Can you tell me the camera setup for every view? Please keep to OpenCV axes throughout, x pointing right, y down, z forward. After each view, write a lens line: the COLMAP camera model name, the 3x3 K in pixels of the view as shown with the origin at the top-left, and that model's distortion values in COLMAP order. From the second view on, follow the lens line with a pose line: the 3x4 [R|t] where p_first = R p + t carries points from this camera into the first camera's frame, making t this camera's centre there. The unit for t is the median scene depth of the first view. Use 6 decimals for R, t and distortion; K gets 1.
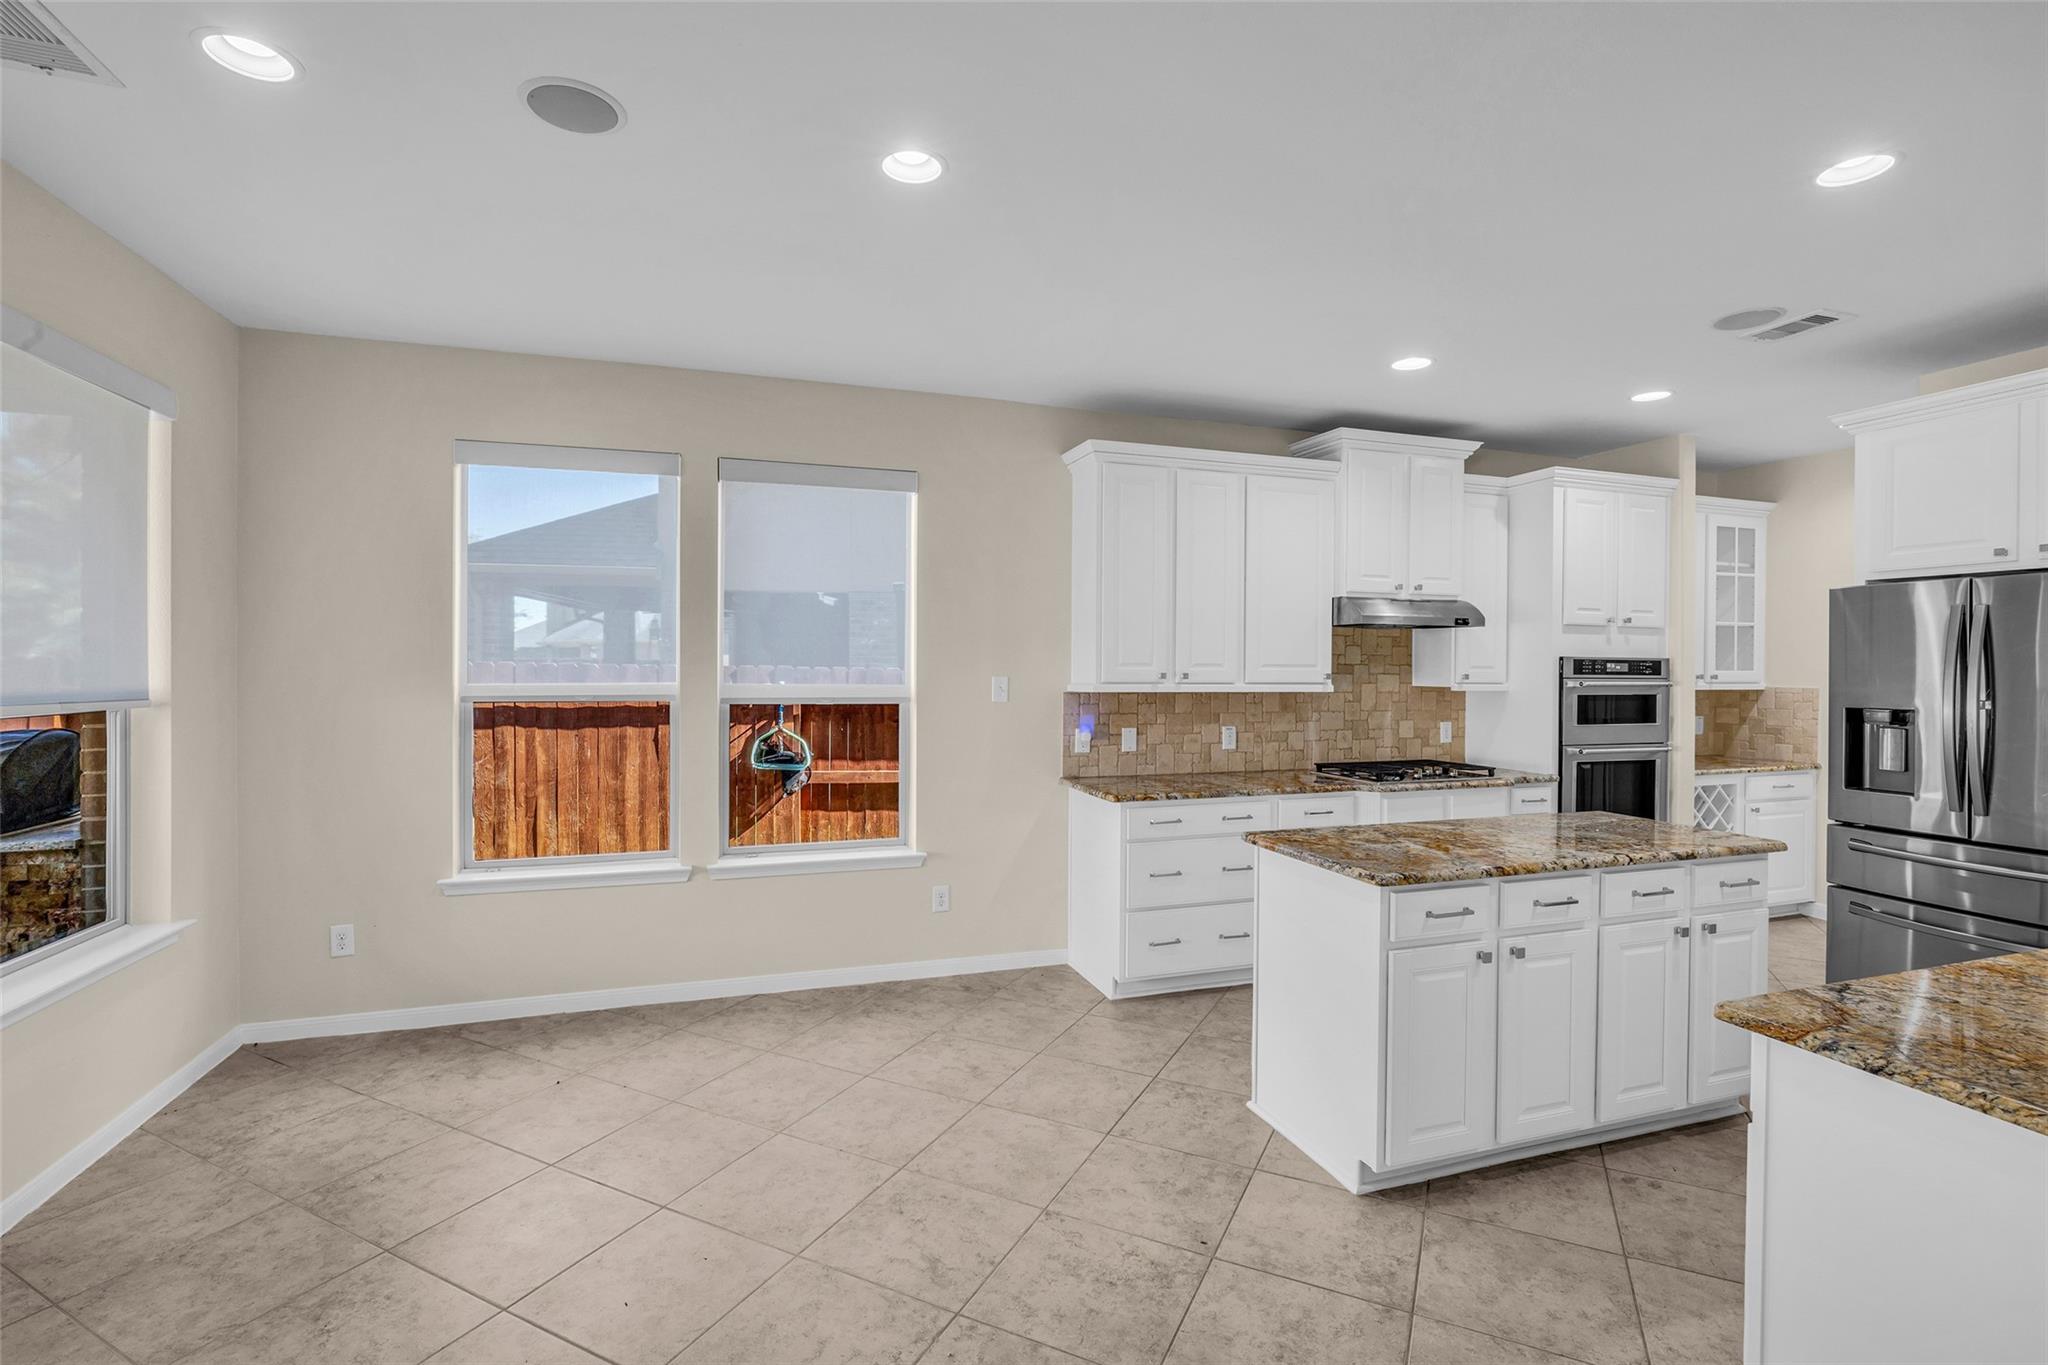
lens RADIAL K [[941.4, 0, 1023.9], [0, 941.4, 678.7], [0, 0, 1]] dist [-0.003129, -0.000280]
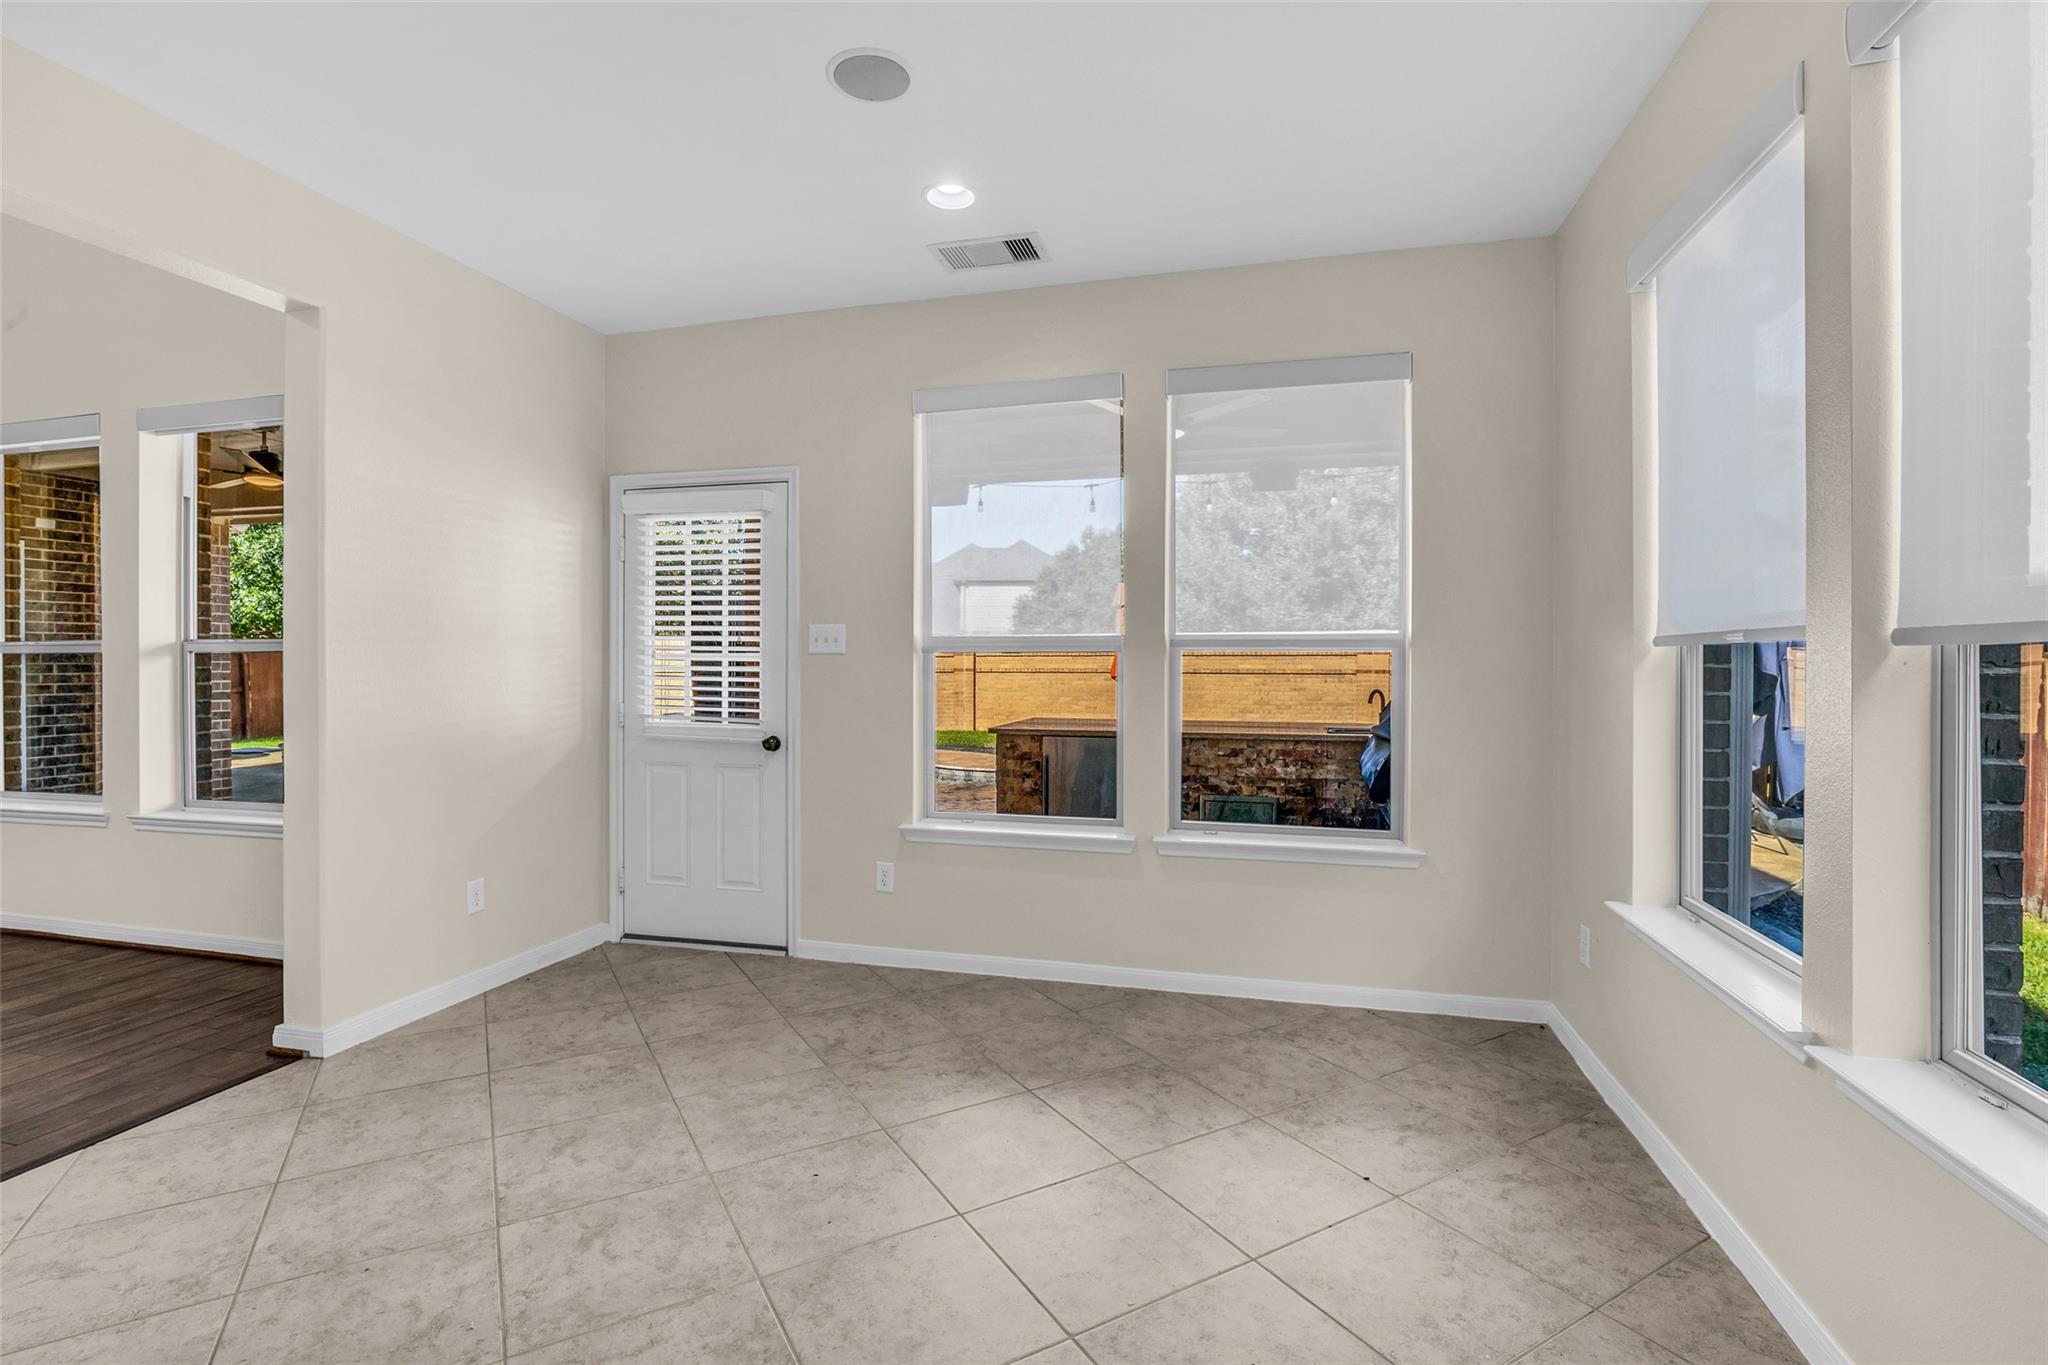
lens RADIAL K [[941.4, 0, 1015.6], [0, 941.4, 678.7], [0, 0, 1]] dist [-0.003129, -0.000280]
pose [[-0.555467, 0.005533, -0.831520, 0.249695], [-0.007673, 0.999901, 0.011779, 0.057621], [0.831503, 0.012923, -0.555369, 1.277385]]
